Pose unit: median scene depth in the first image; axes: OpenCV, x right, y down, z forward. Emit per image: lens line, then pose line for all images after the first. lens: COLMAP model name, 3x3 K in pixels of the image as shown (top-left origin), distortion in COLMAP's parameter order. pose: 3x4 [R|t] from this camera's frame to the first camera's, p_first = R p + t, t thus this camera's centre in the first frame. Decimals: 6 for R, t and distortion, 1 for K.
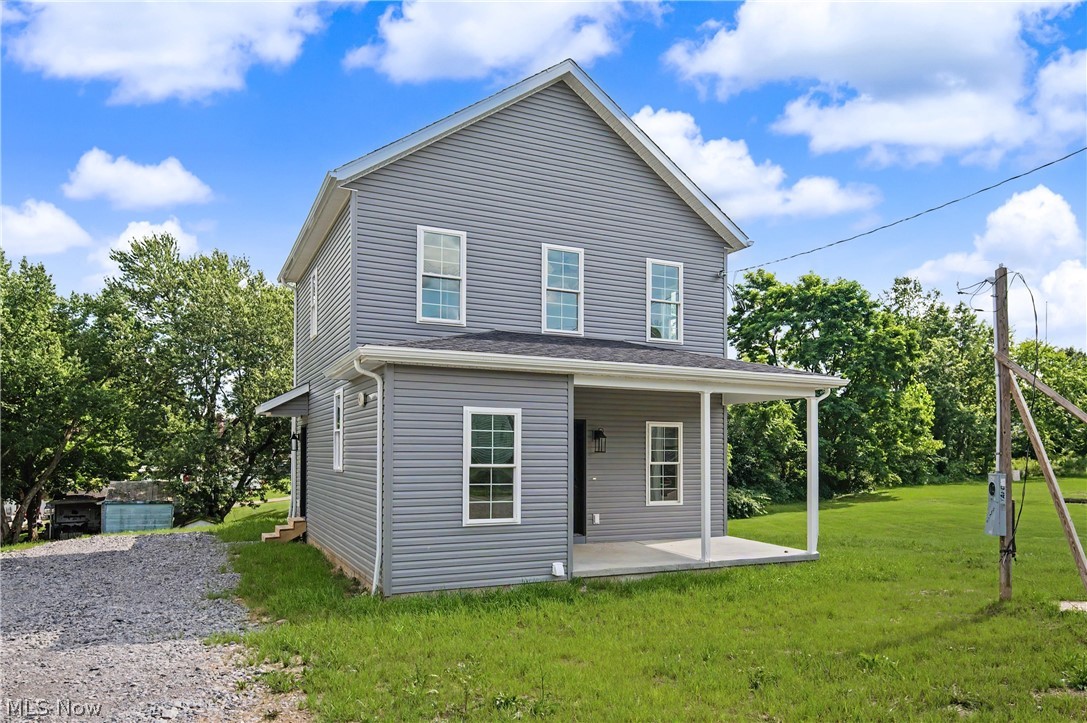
lens RADIAL K [[725.6, 0, 543.5], [0, 725.6, 361.5], [0, 0, 1]] dist [-0.021358, 0.000406]
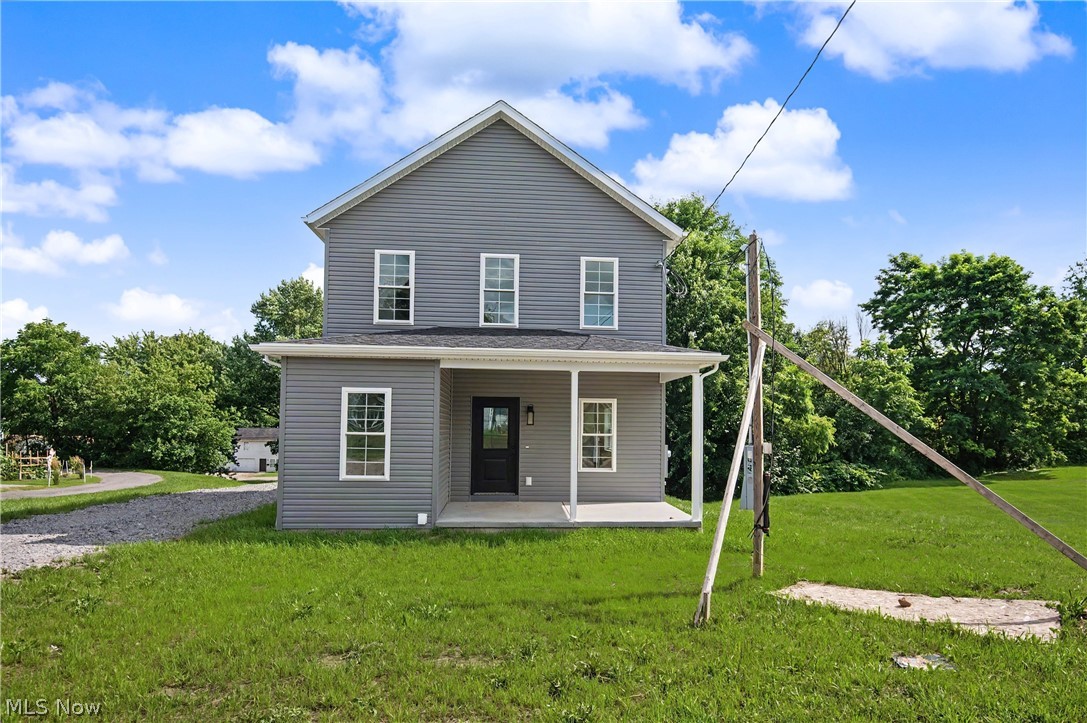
lens RADIAL K [[596.3, 0, 543.4], [0, 596.3, 341.2], [0, 0, 1]] dist [-0.018243, -0.000597]
pose [[0.936147, -0.046254, -0.348553, 0.428404], [0.038573, 0.998836, -0.028949, 0.017481], [0.349486, 0.013655, 0.936842, 0.093431]]
